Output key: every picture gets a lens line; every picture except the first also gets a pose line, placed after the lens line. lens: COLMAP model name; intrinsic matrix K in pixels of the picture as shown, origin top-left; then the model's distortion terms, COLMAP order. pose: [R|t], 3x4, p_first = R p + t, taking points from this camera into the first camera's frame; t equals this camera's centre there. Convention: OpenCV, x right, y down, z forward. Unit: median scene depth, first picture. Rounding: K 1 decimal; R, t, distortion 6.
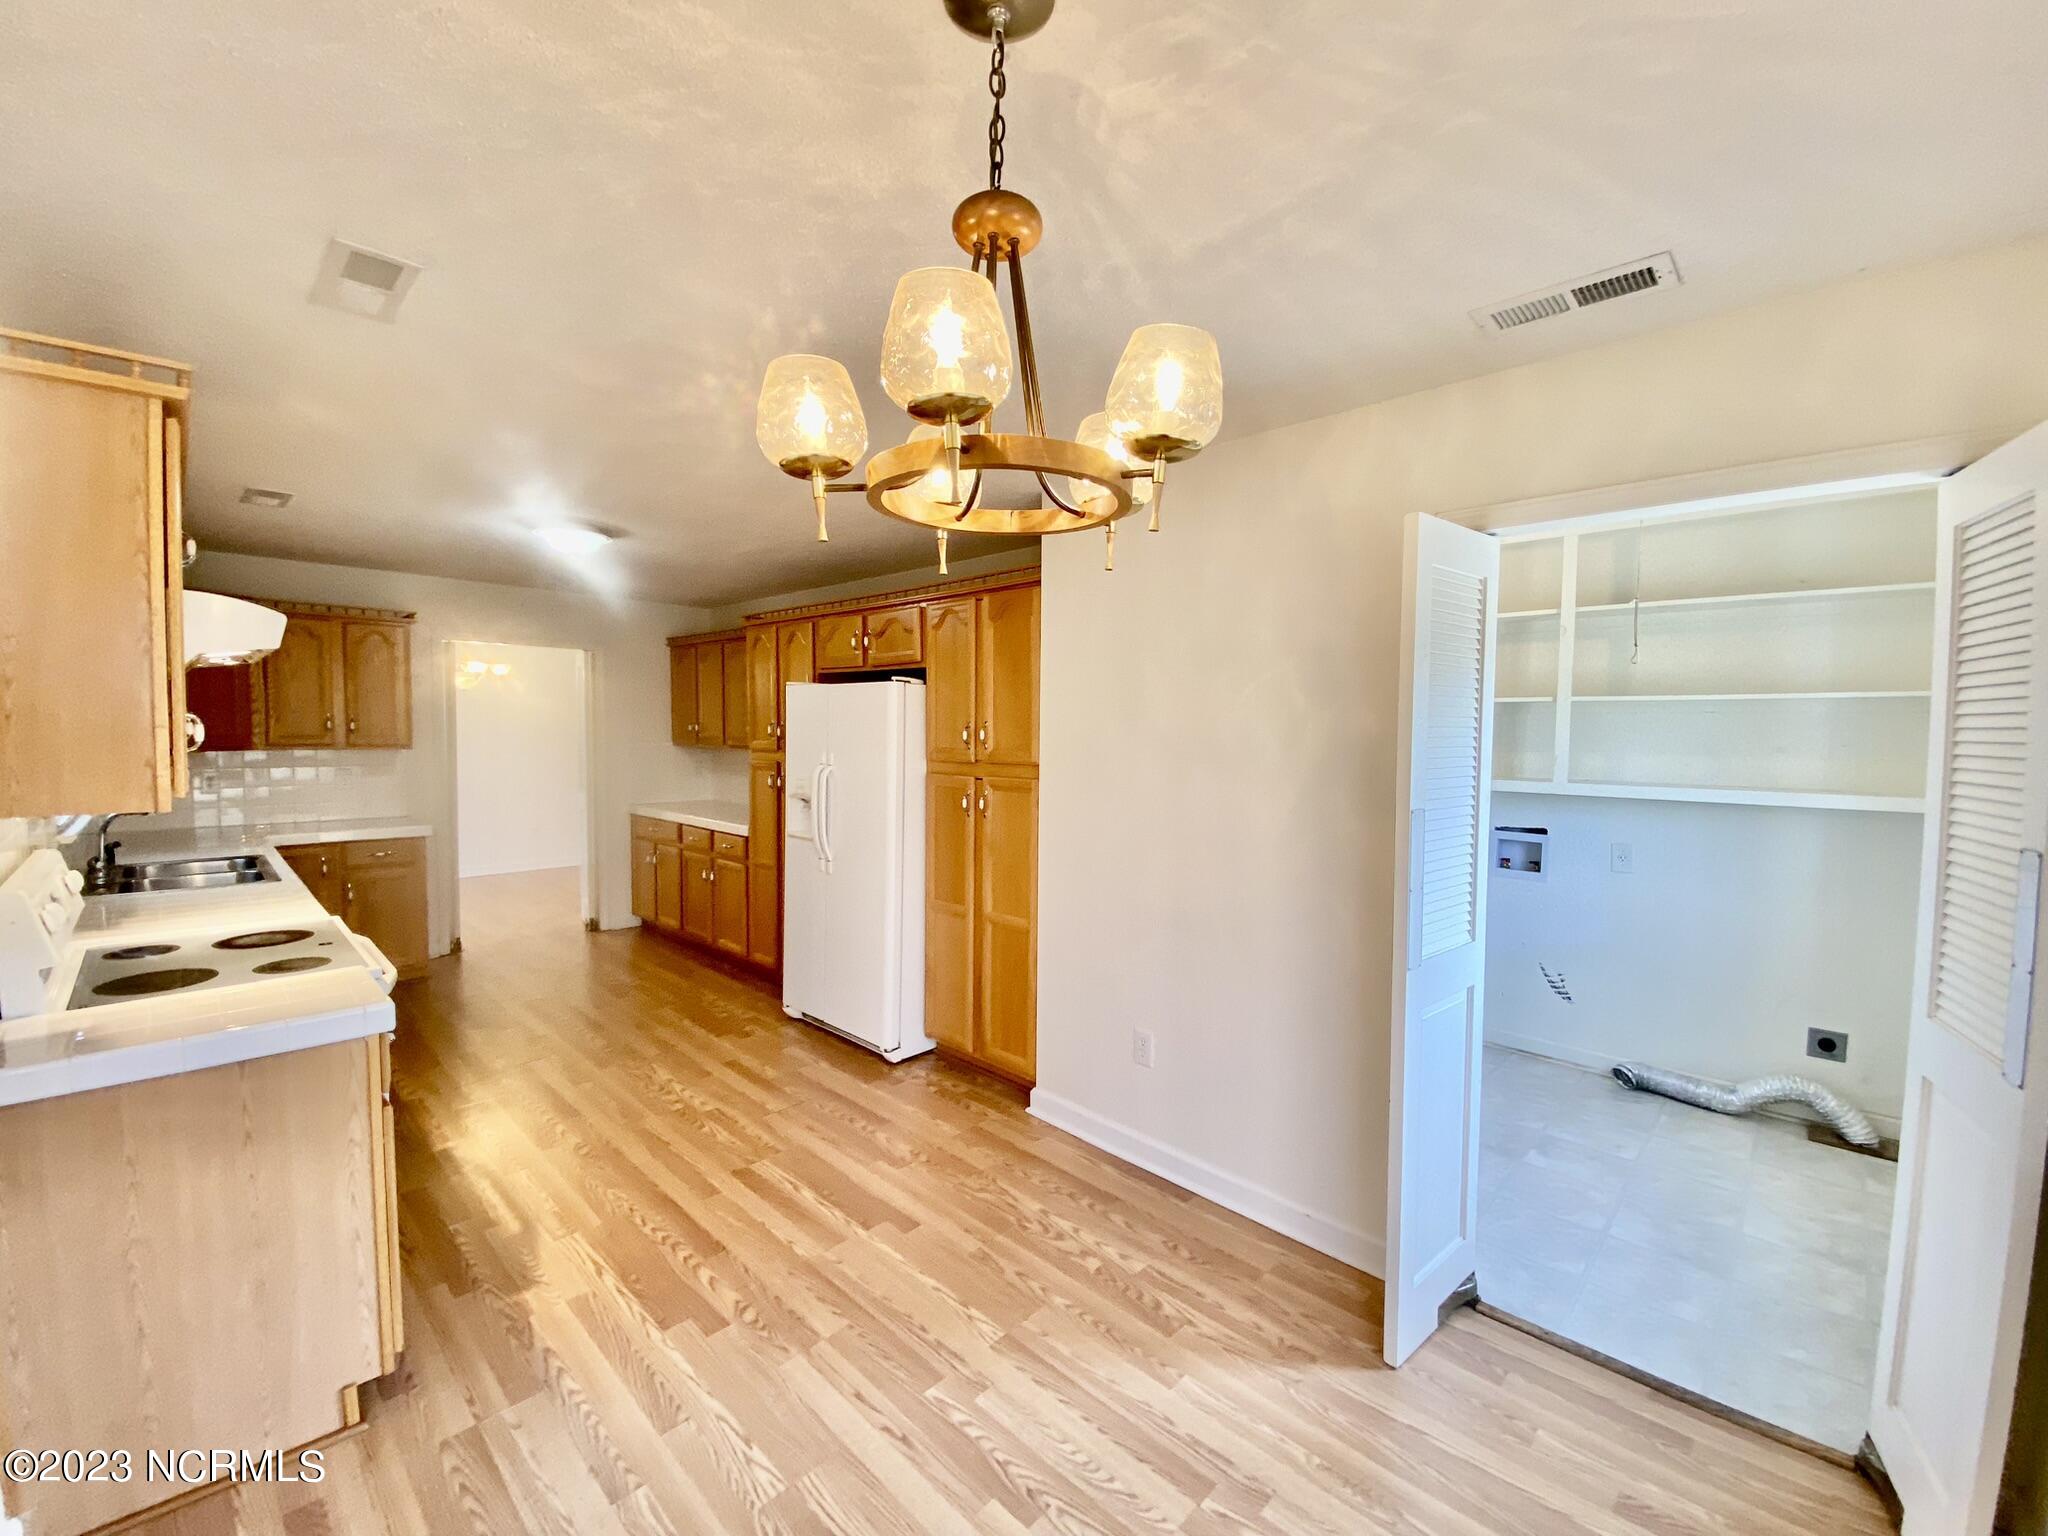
lens RADIAL K [[835.9, 0, 1024.0], [0, 835.9, 768.0], [0, 0, 1]] dist [0.052160, -0.039654]
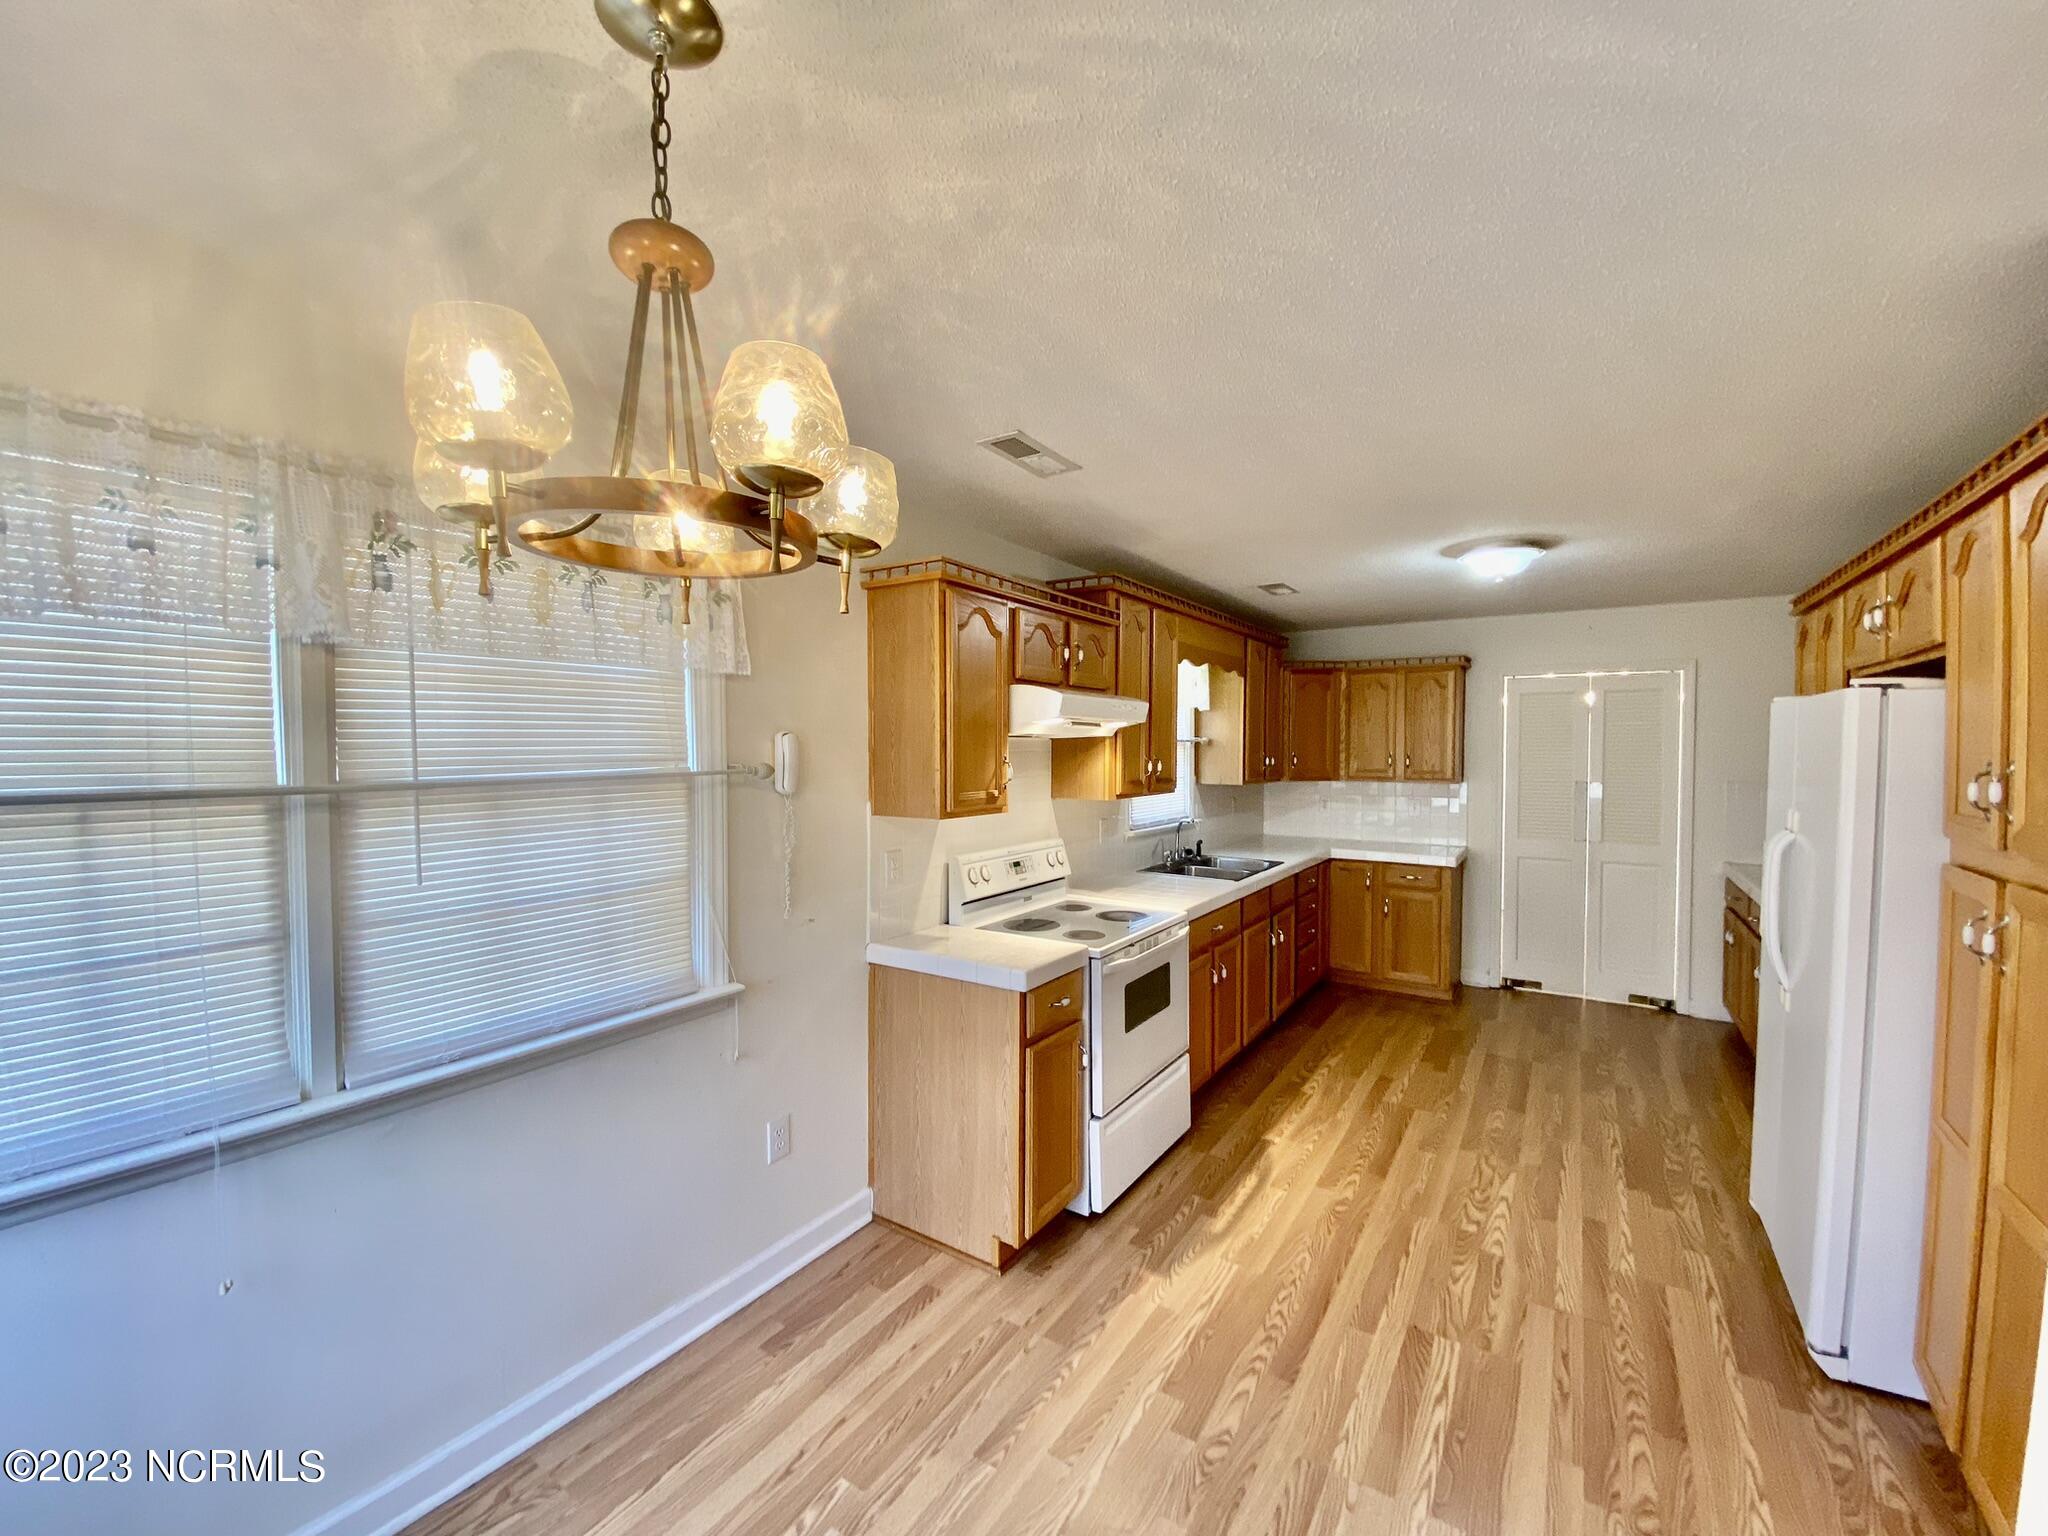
lens RADIAL K [[834.0, 0, 1026.0], [0, 834.0, 763.4], [0, 0, 1]] dist [0.016639, -0.018574]
pose [[0.184816, 0.006720, -0.982750, 0.290521], [-0.046437, 0.998919, -0.001903, -0.029191], [0.981675, 0.045988, 0.184928, 0.378829]]
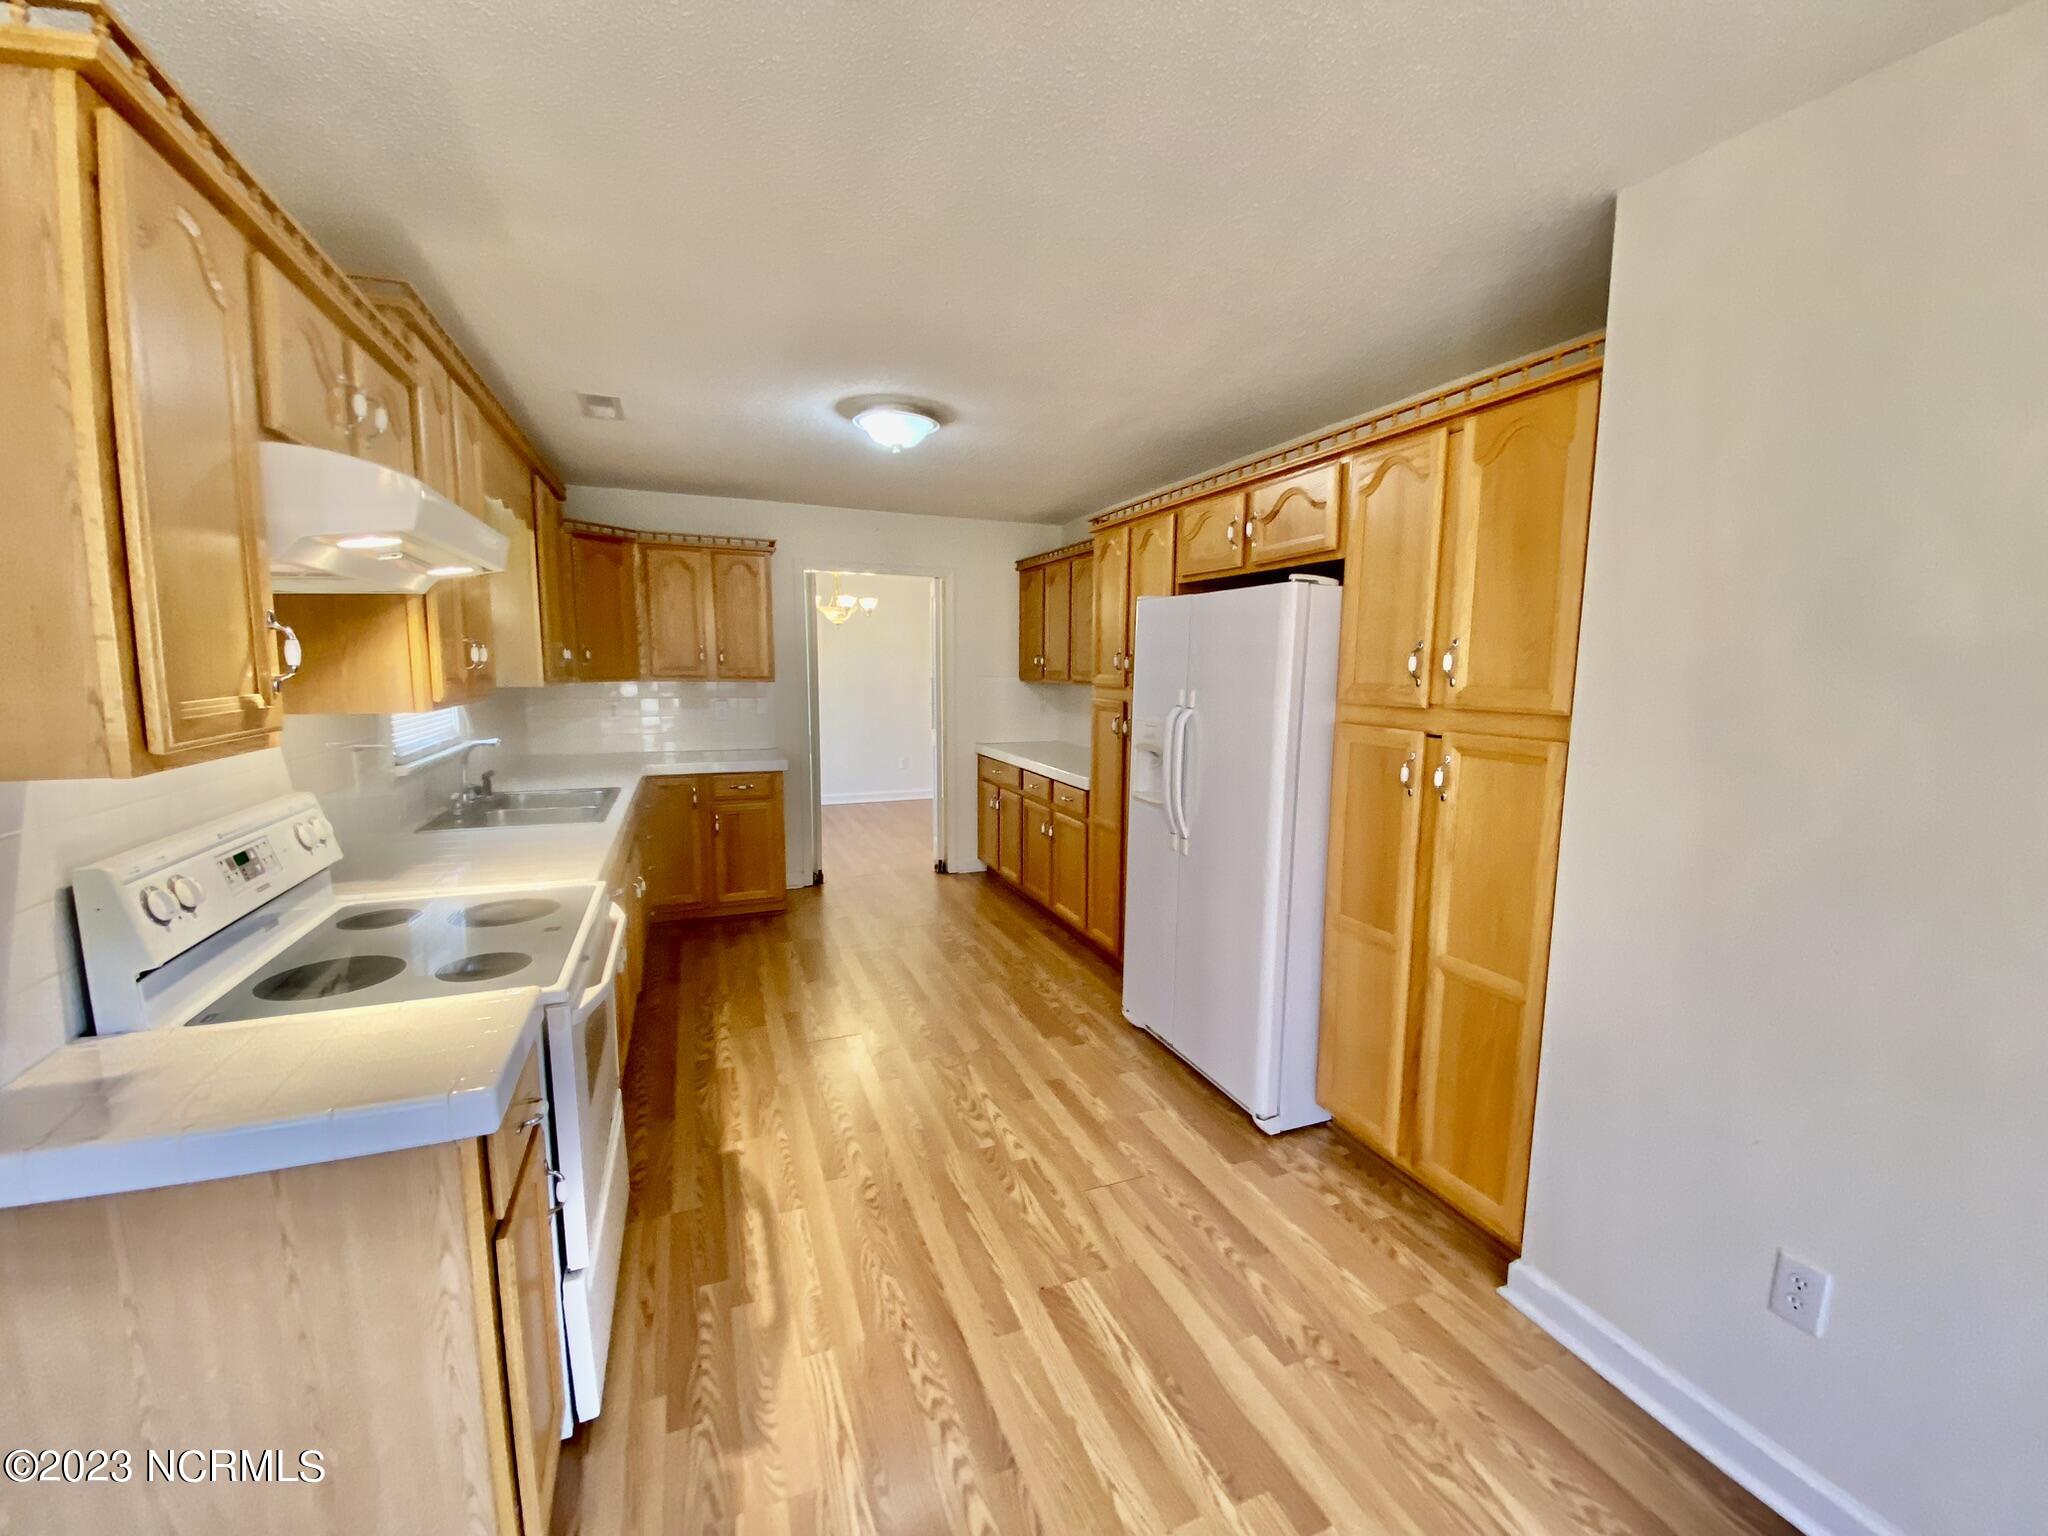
lens RADIAL K [[829.1, 0, 1024.2], [0, 829.1, 769.9], [0, 0, 1]] dist [0.020047, -0.018605]
pose [[0.913596, 0.049637, -0.403582, -0.079553], [-0.017775, 0.996448, 0.082317, -0.006777], [0.406235, -0.068031, 0.911233, 0.318297]]
